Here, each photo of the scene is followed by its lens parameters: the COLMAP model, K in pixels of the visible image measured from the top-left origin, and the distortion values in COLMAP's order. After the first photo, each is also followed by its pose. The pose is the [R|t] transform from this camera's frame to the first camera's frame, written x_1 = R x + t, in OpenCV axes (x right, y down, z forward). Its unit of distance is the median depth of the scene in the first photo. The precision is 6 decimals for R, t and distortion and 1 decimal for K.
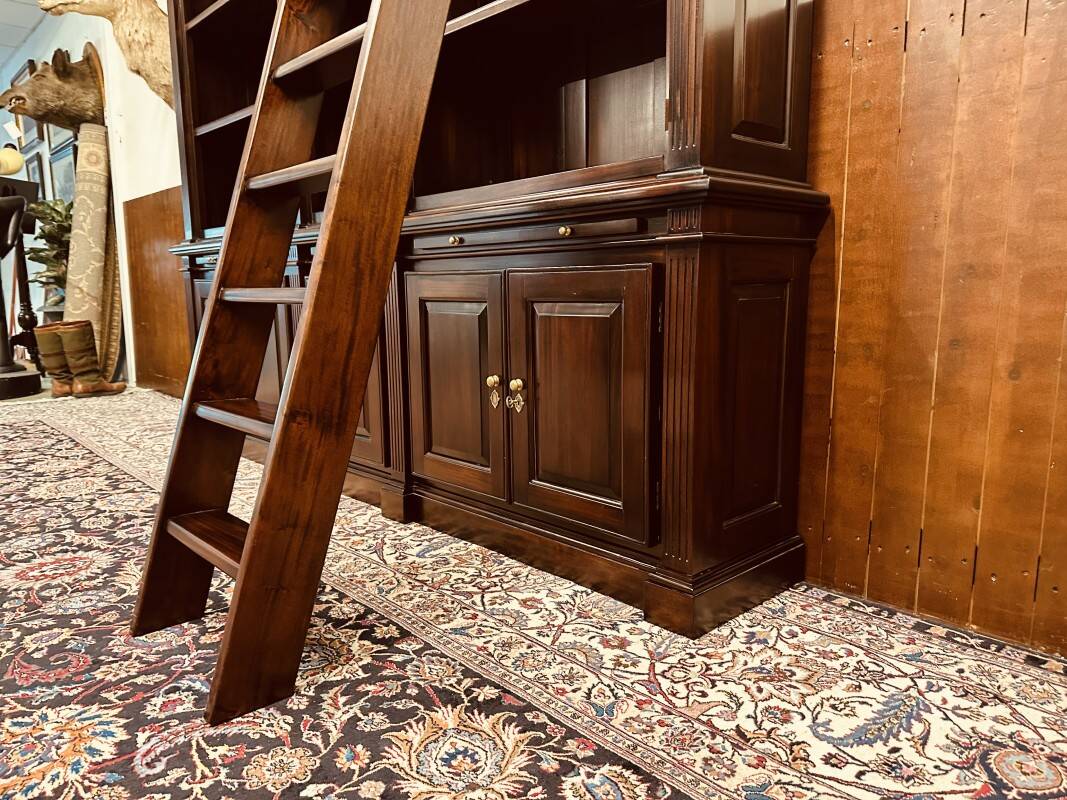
lens RADIAL K [[754.7, 0, 532.4], [0, 754.7, 404.3], [0, 0, 1]] dist [0.022497, -0.033259]
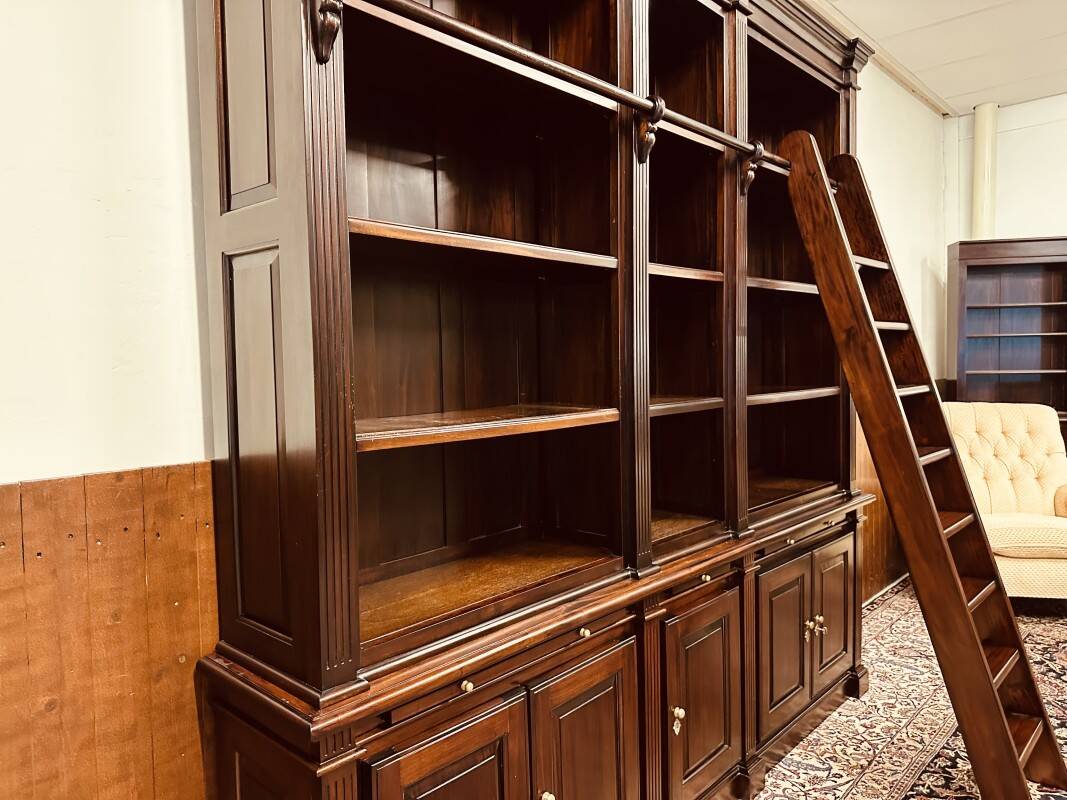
lens RADIAL K [[754.7, 0, 531.9], [0, 754.7, 397.9], [0, 0, 1]] dist [0.022497, -0.033259]
pose [[-0.072553, -0.033834, 0.996791, -1.810655], [0.177589, 0.983015, 0.046292, -0.775702], [-0.981427, 0.180378, -0.065312, 1.838665]]
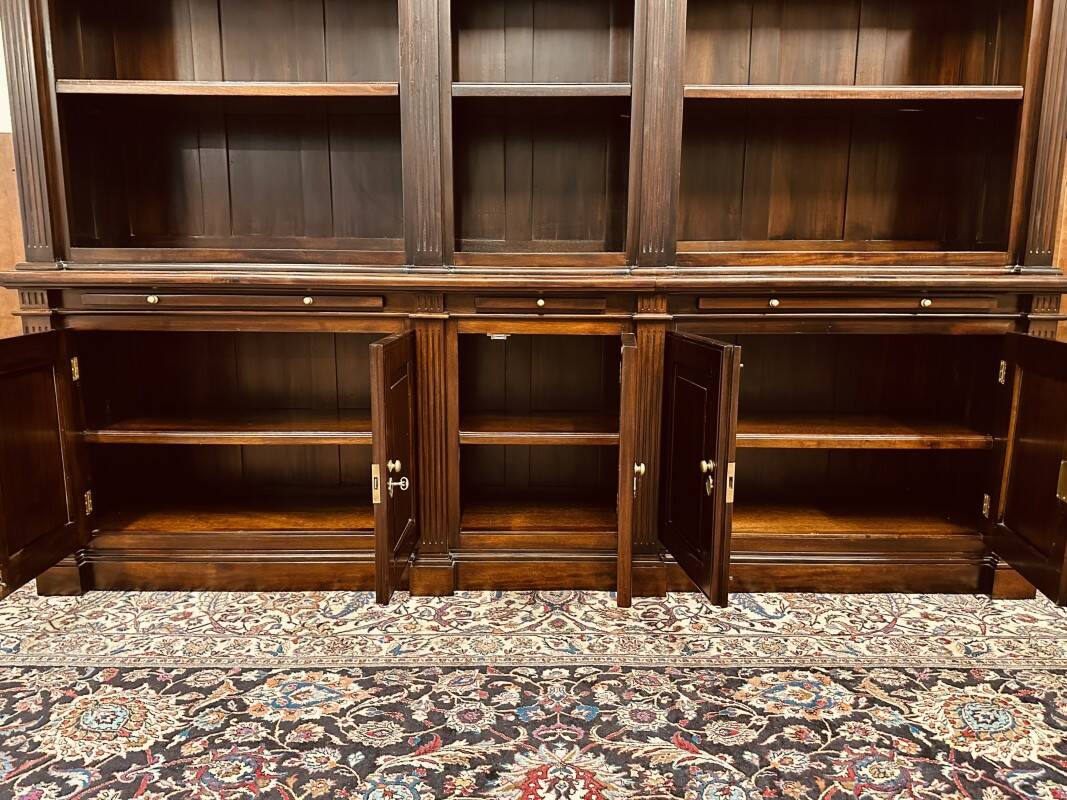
lens RADIAL K [[782.2, 0, 530.4], [0, 782.2, 402.8], [0, 0, 1]] dist [0.028557, -0.038976]
pose [[0.680298, -0.111081, 0.724470, -1.340912], [0.100643, 0.993243, 0.057784, -0.214639], [-0.725993, 0.033602, 0.686880, 0.615883]]
